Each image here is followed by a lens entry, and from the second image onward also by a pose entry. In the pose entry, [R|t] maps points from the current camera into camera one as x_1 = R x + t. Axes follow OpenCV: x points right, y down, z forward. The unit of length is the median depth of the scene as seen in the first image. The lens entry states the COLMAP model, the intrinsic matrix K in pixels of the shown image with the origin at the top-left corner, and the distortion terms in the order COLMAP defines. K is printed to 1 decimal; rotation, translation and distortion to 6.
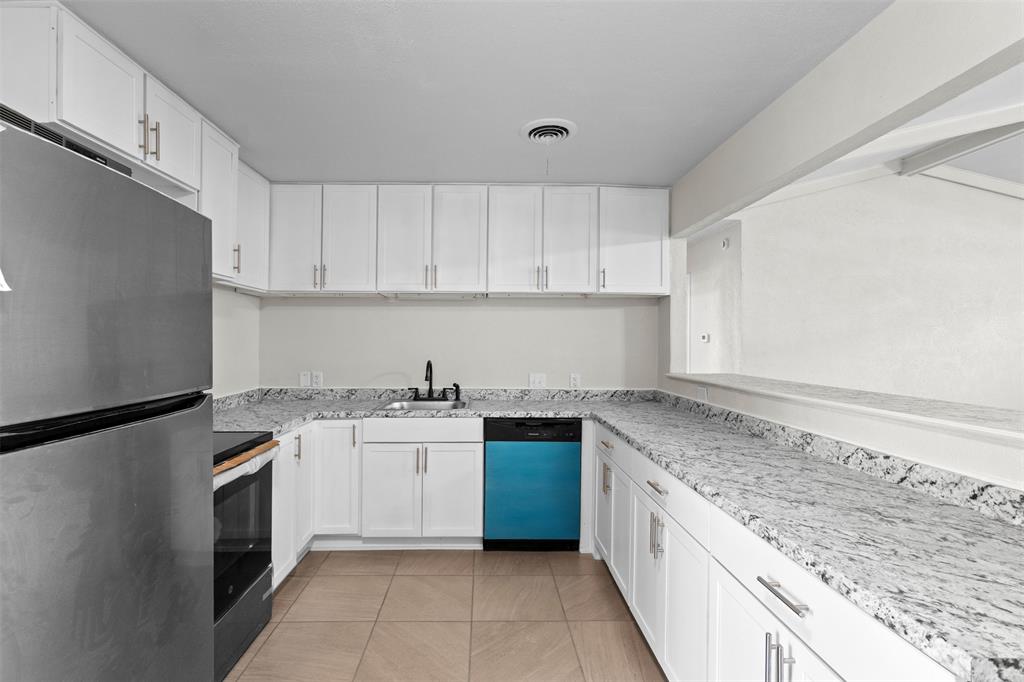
lens RADIAL K [[484.7, 0, 486.3], [0, 484.7, 338.0], [0, 0, 1]] dist [0.000772, 0.000044]
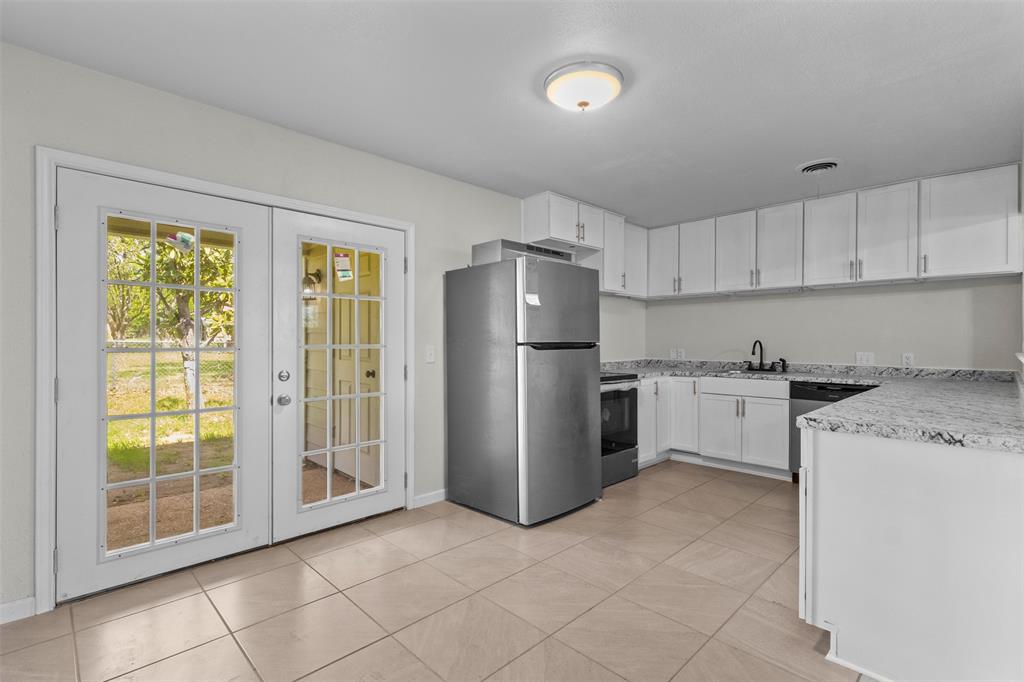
lens RADIAL K [[473.9, 0, 508.8], [0, 473.9, 341.6], [0, 0, 1]] dist [0.001132, 0.000243]
pose [[0.693731, -0.001147, -0.720233, 0.364036], [0.006854, 0.999964, 0.005010, 0.040103], [0.720202, -0.008412, 0.693714, -0.421493]]
